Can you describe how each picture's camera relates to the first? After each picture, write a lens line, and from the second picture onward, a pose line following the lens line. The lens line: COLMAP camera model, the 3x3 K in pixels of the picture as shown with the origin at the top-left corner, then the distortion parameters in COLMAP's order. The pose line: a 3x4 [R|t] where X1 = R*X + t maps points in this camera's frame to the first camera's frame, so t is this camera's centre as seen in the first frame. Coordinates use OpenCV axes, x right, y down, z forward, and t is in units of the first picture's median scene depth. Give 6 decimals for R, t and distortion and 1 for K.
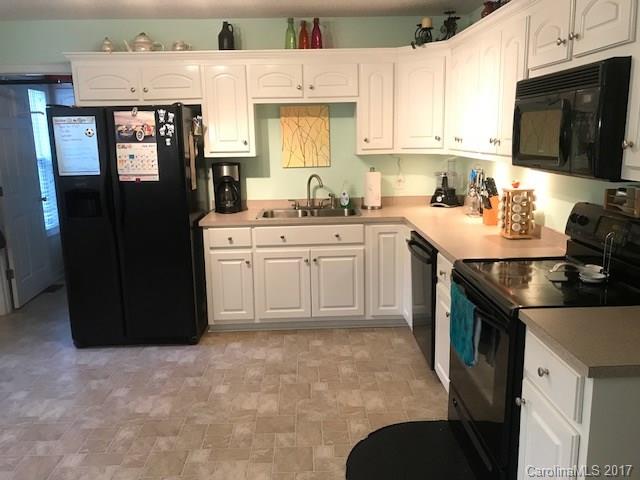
lens RADIAL K [[523.4, 0, 320.0], [0, 523.4, 240.0], [0, 0, 1]] dist [0.013023, -0.007625]
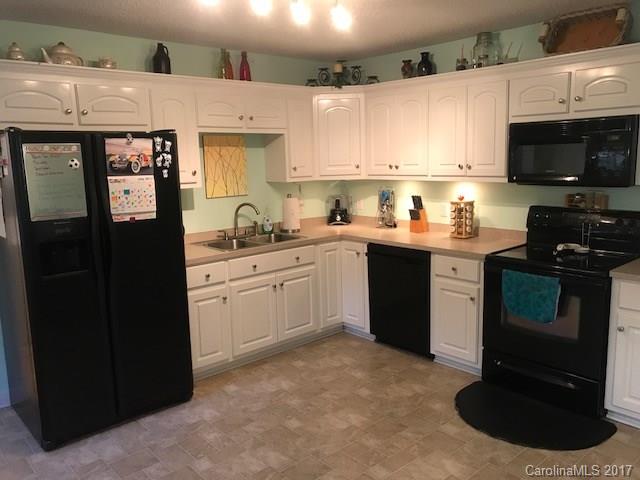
lens RADIAL K [[523.4, 0, 320.0], [0, 523.4, 240.0], [0, 0, 1]] dist [0.013023, -0.007625]
pose [[0.765187, -0.102739, 0.635558, -0.653888], [0.138096, 0.990400, -0.006162, -0.035142], [-0.628823, 0.092484, 0.772029, 0.166838]]
